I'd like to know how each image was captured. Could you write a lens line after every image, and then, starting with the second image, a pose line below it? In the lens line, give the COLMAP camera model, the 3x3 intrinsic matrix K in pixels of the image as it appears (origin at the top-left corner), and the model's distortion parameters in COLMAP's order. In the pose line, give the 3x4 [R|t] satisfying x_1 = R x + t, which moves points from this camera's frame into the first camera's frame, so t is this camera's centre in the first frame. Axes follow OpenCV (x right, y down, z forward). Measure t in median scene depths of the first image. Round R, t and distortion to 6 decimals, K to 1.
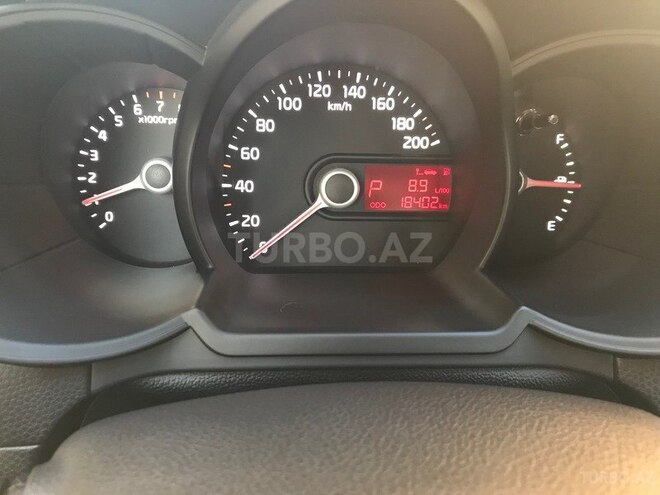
lens RADIAL K [[521.7, 0, 328.0], [0, 521.7, 247.5], [0, 0, 1]] dist [-0.002065, 0.005199]
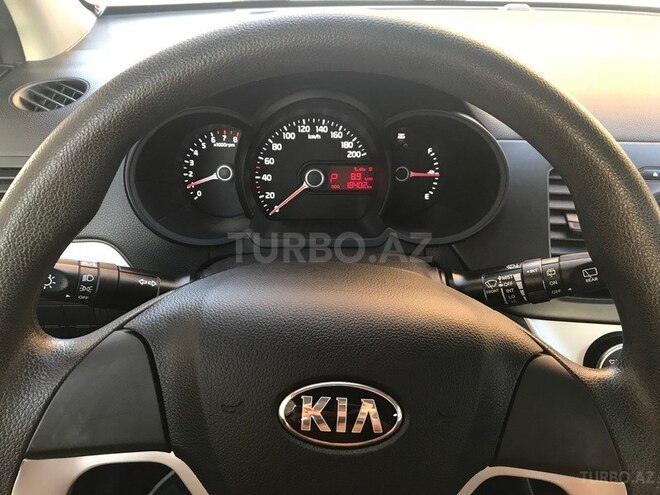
lens RADIAL K [[521.7, 0, 332.1], [0, 521.7, 247.0], [0, 0, 1]] dist [-0.002065, 0.005199]
pose [[0.999878, -0.014085, 0.006758, 0.070001], [0.014107, 0.999896, -0.003118, 0.154834], [-0.006714, 0.003213, 0.999972, -0.974572]]
